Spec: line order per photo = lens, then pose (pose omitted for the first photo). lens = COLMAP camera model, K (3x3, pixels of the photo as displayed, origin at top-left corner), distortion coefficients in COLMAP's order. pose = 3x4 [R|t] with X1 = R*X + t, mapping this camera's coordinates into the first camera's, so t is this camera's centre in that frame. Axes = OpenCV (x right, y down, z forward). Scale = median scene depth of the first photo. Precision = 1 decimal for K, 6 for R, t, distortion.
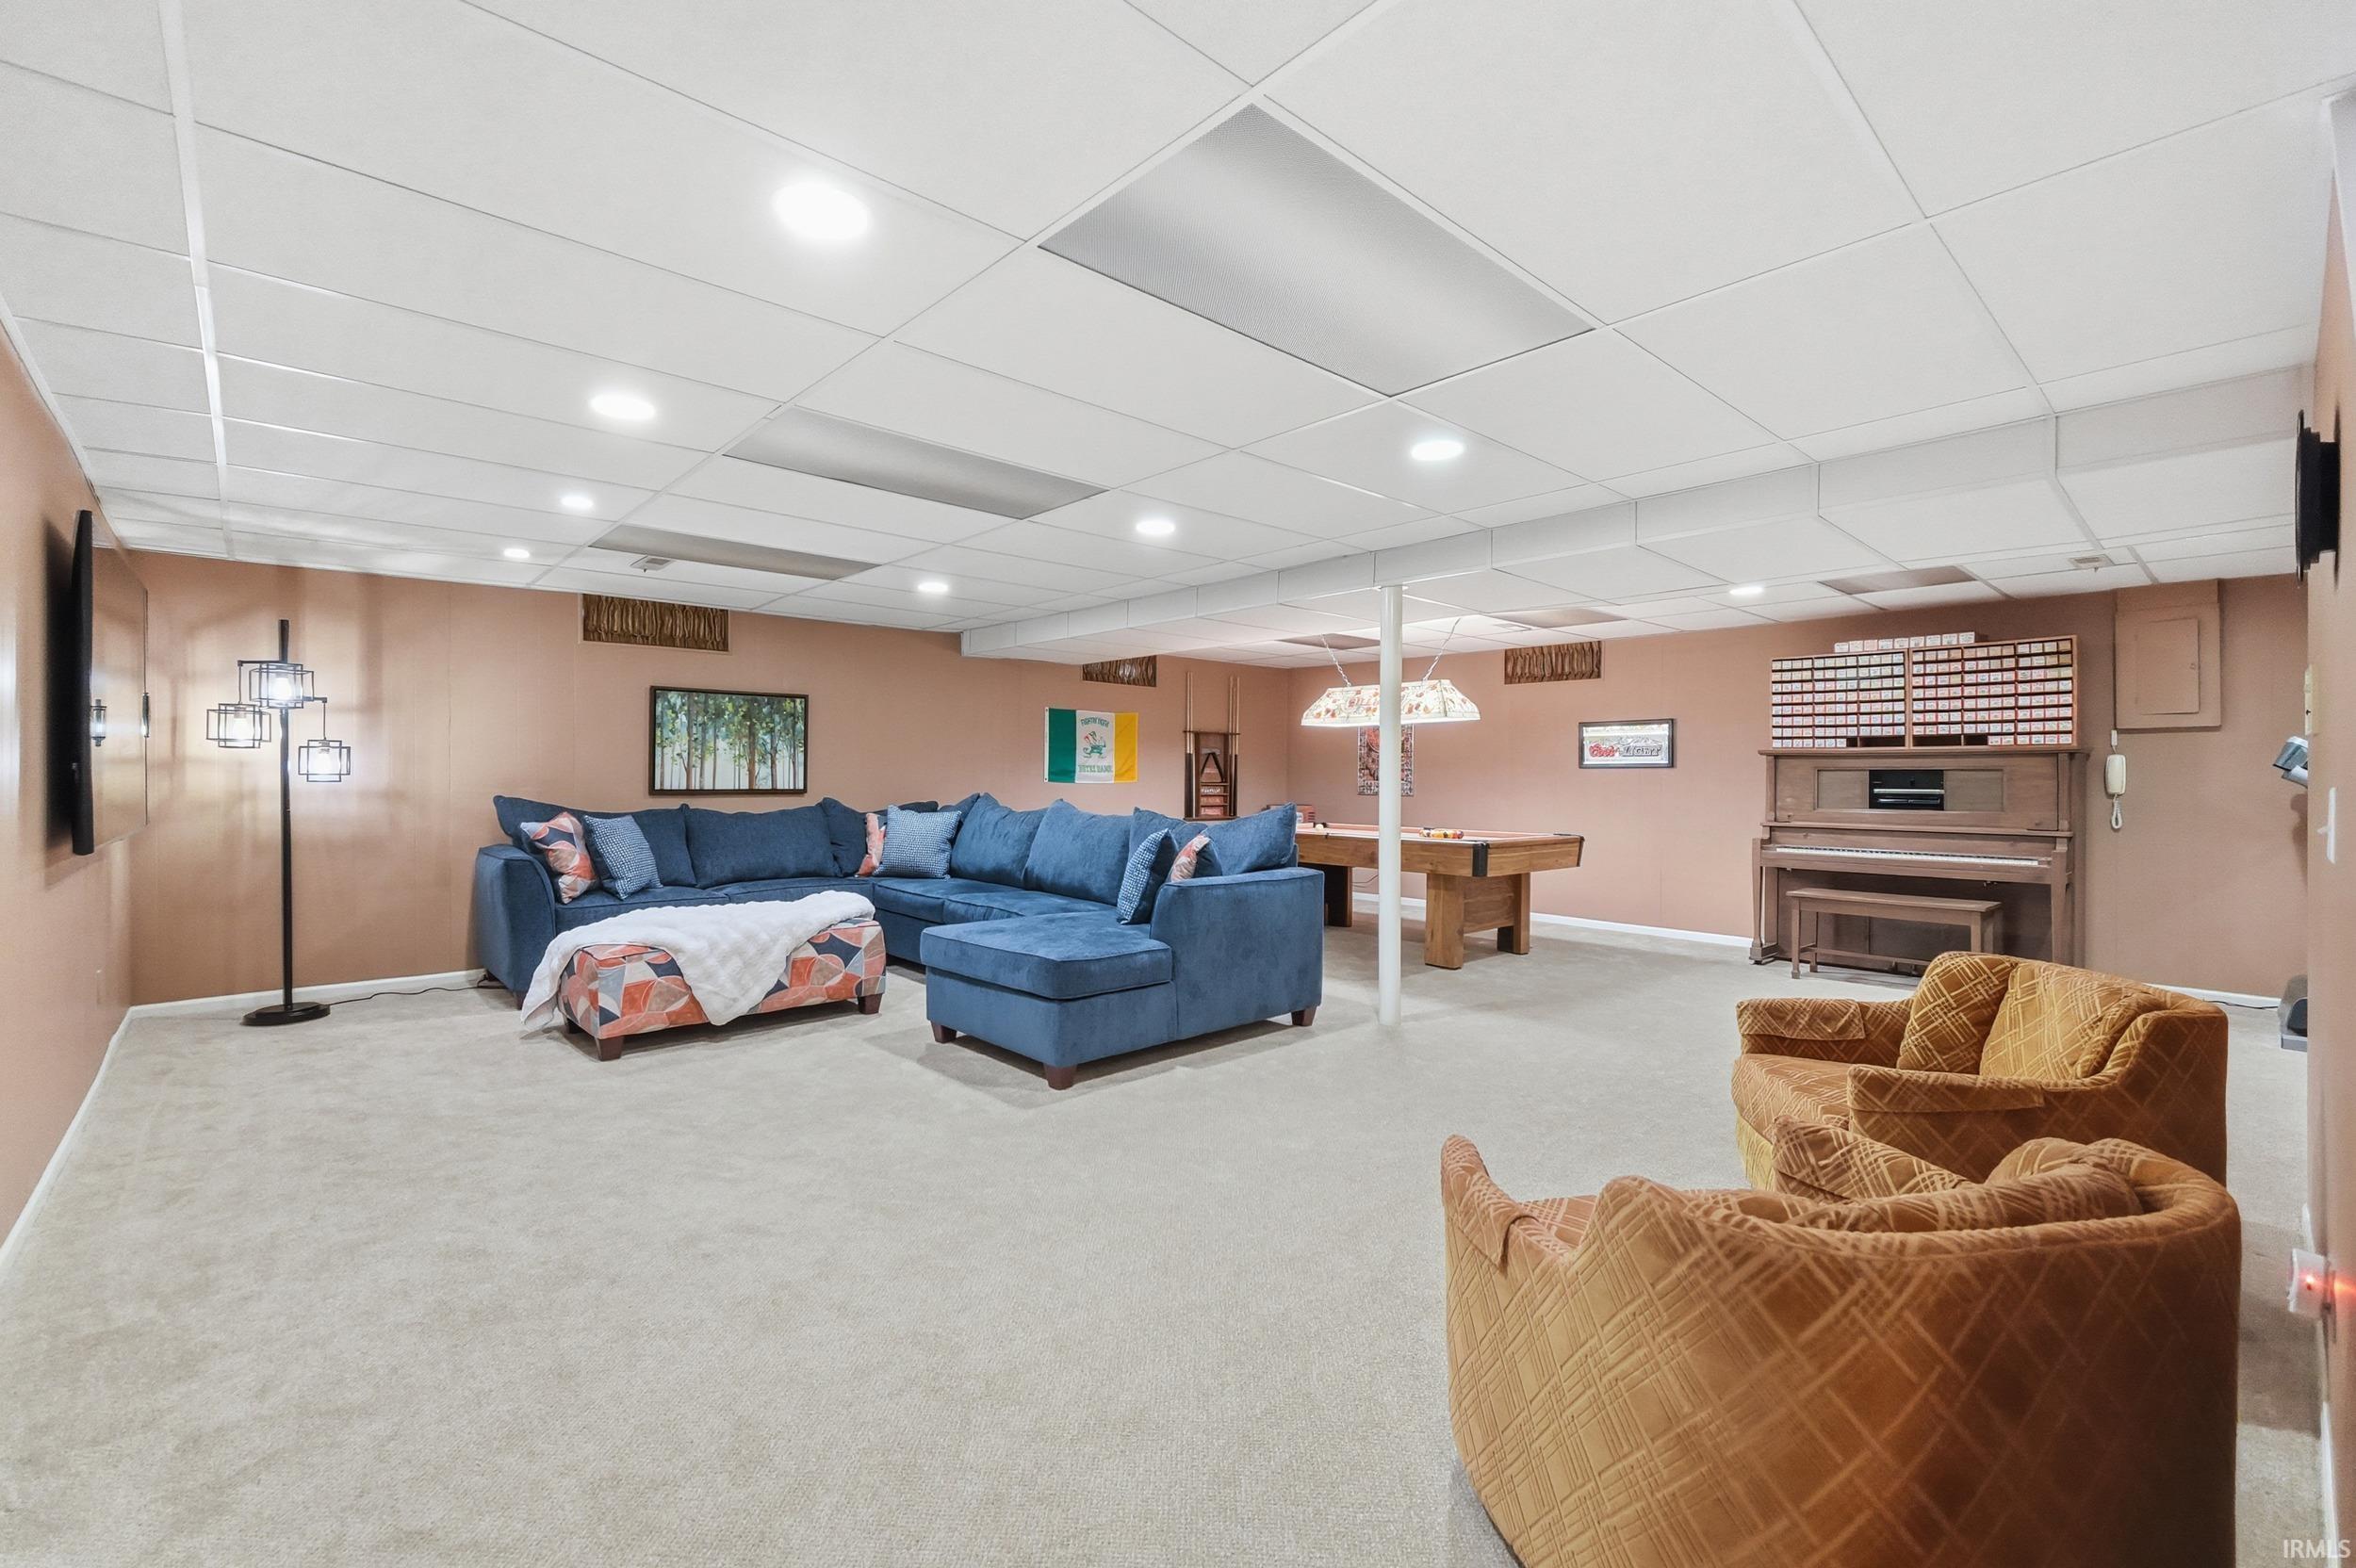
lens RADIAL K [[1010.1, 0, 1166.9], [0, 1010.1, 761.0], [0, 0, 1]] dist [-0.001594, 0.000757]
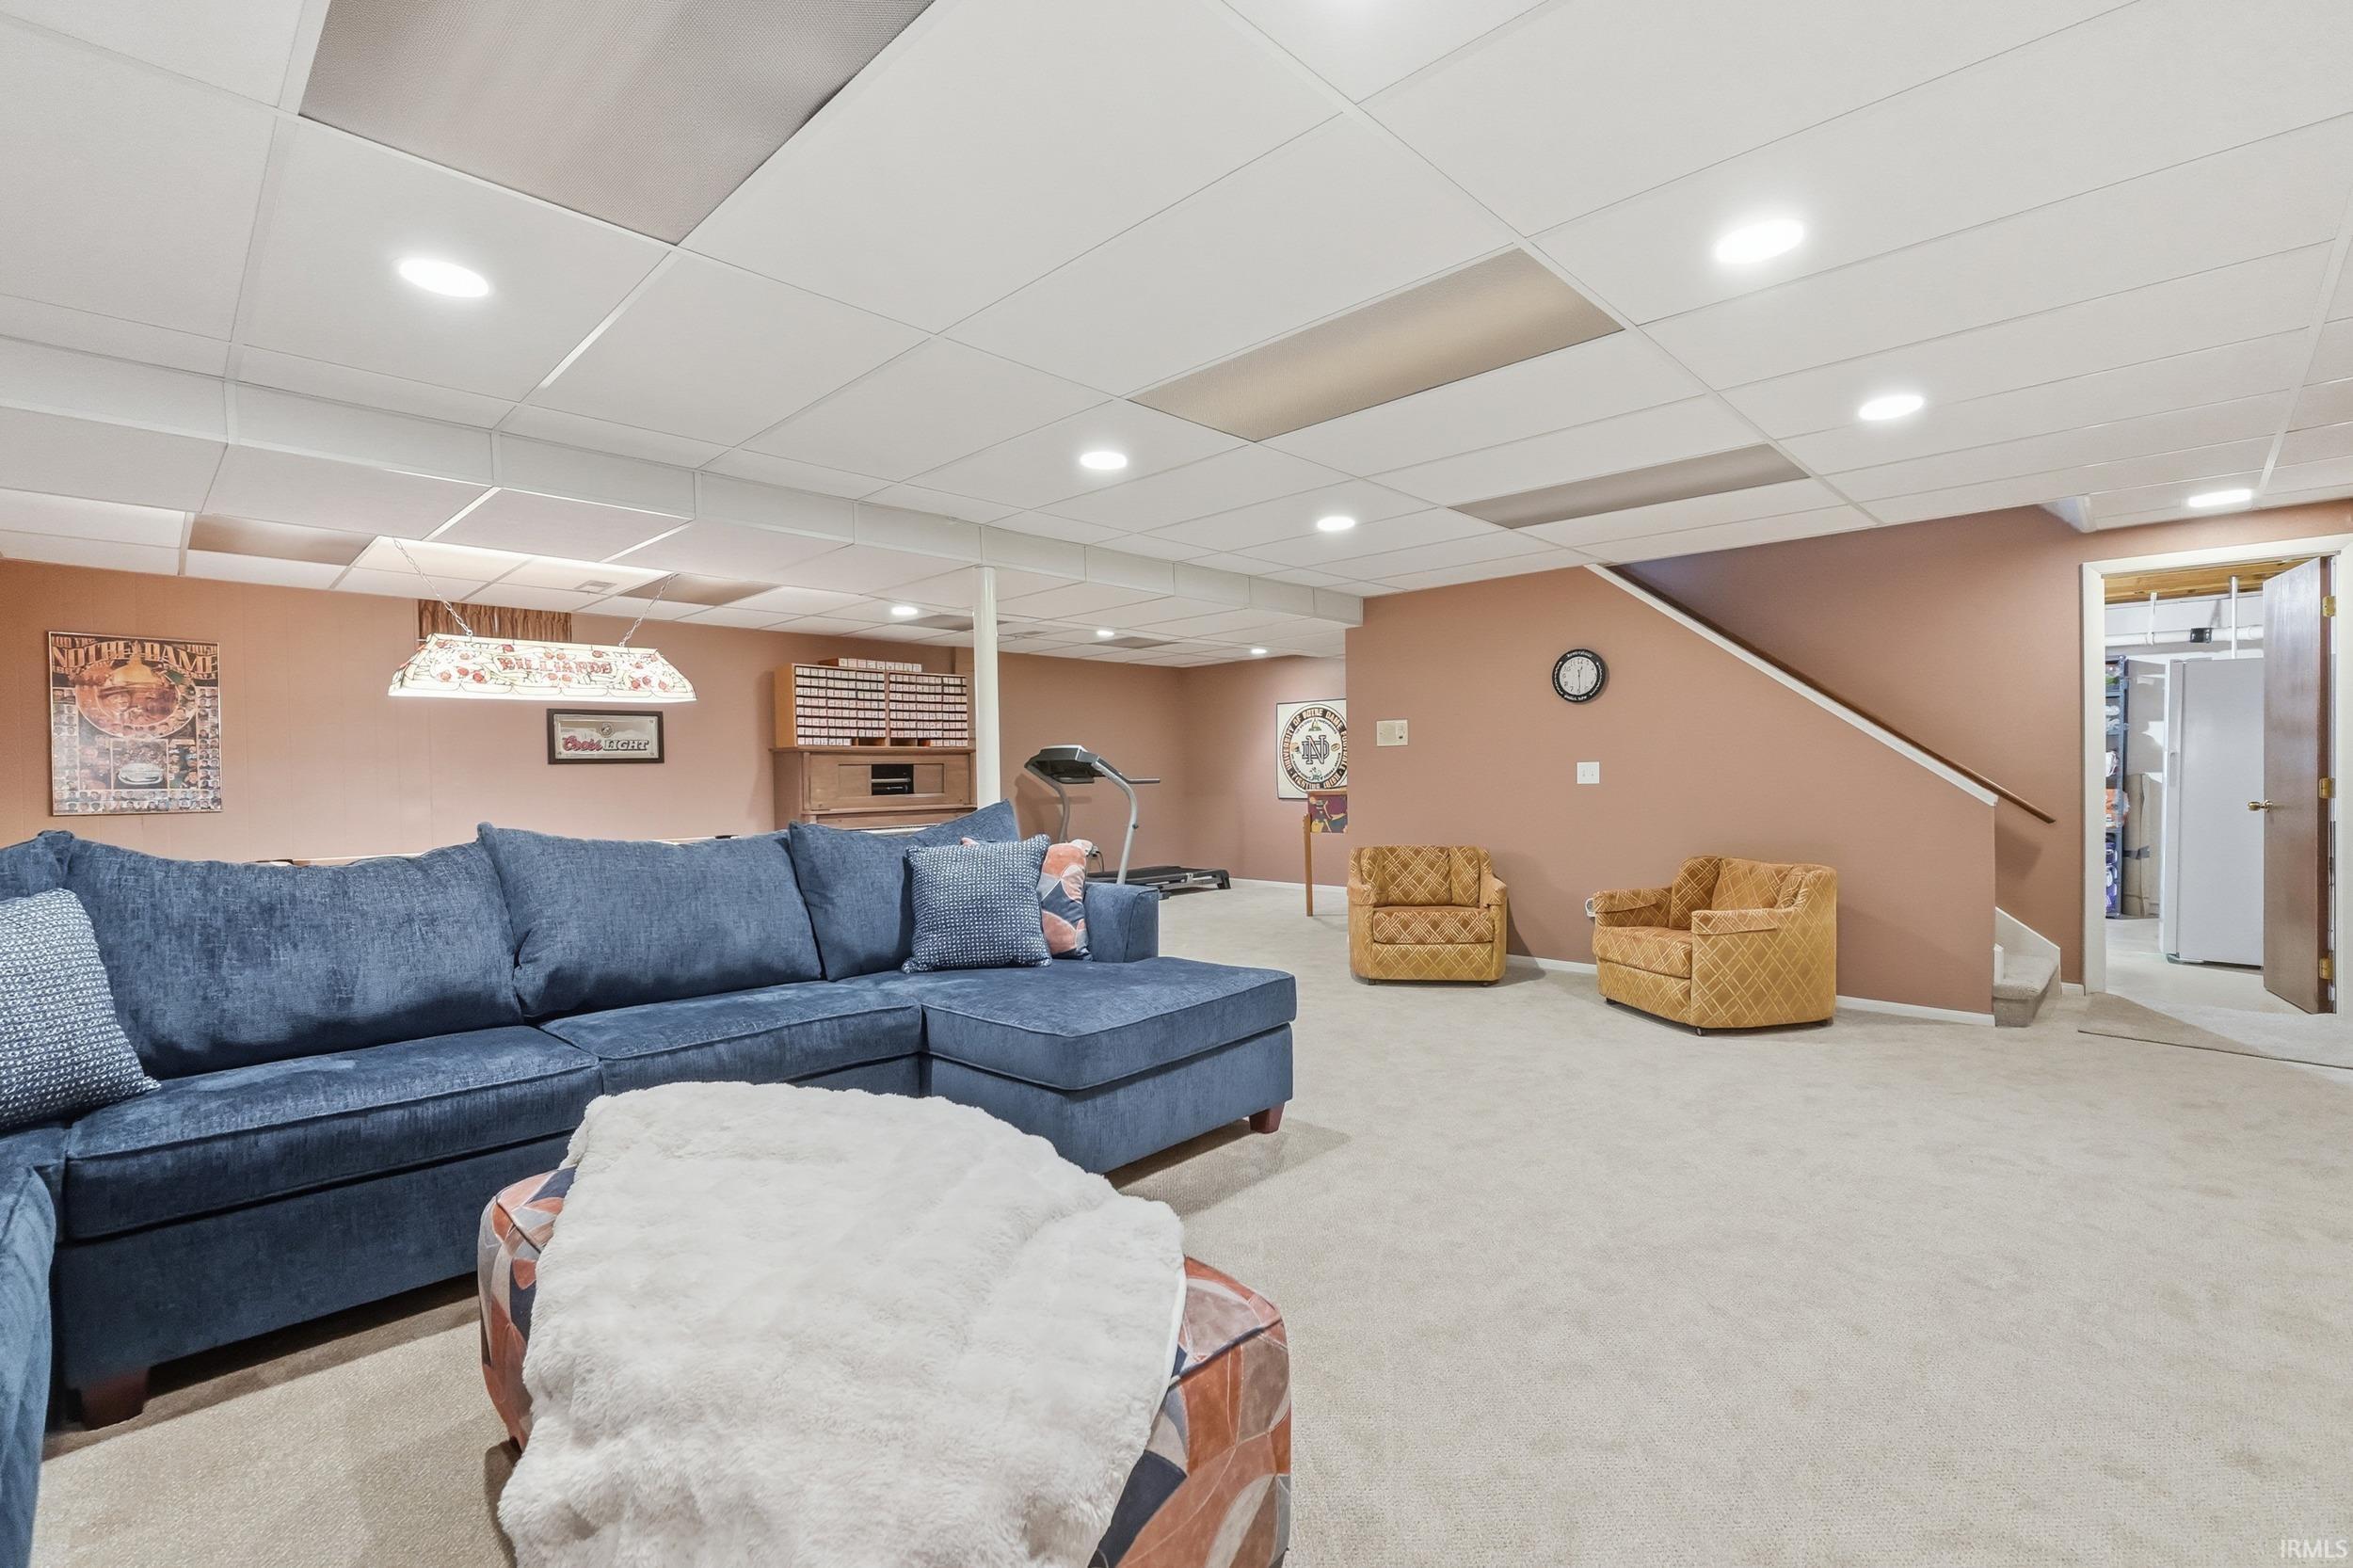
lens RADIAL K [[1008.8, 0, 1185.4], [0, 1008.8, 790.9], [0, 0, 1]] dist [-0.001594, 0.000757]
pose [[-0.056496, -0.027266, 0.998030, -0.551403], [-0.001748, 0.999628, 0.027211, 0.006945], [-0.998401, -0.000207, -0.056523, 0.649167]]
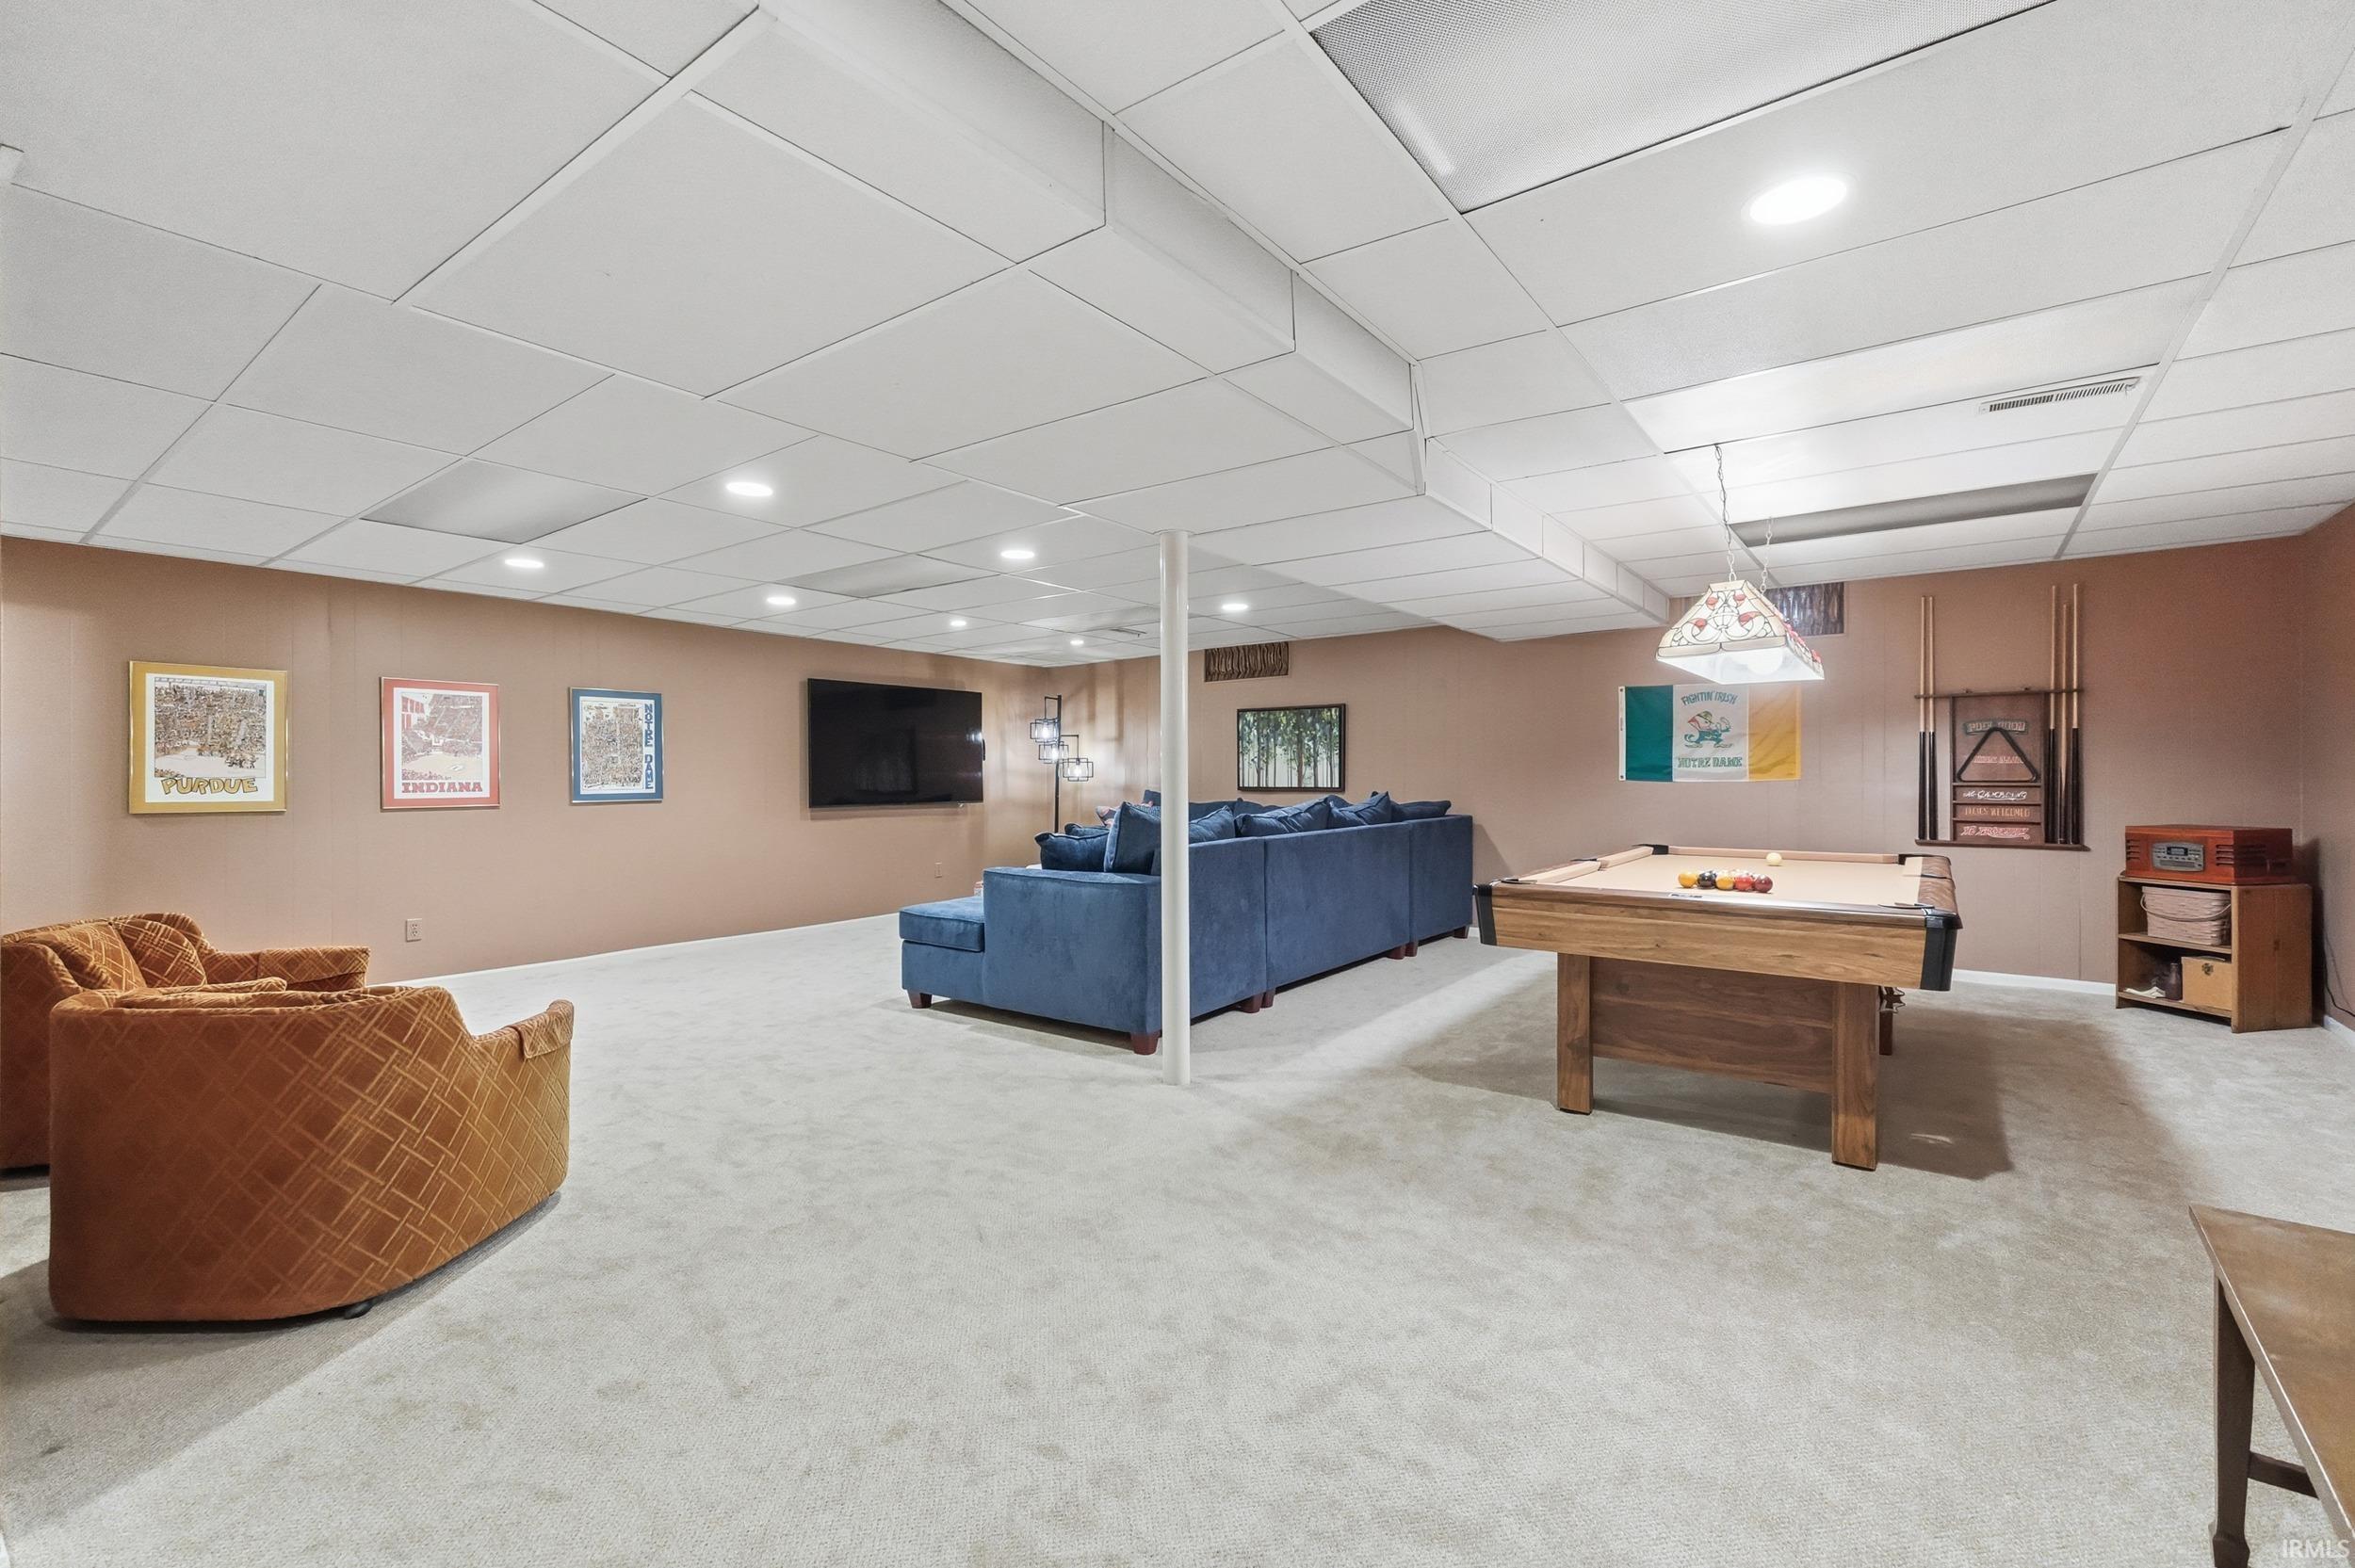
lens RADIAL K [[1009.6, 0, 1176.9], [0, 1009.6, 783.0], [0, 0, 1]] dist [-0.001594, 0.000757]
pose [[0.185849, 0.001213, -0.982578, 0.752841], [0.021268, 0.999760, 0.005257, 0.013839], [0.982348, -0.021875, 0.185778, 0.639670]]
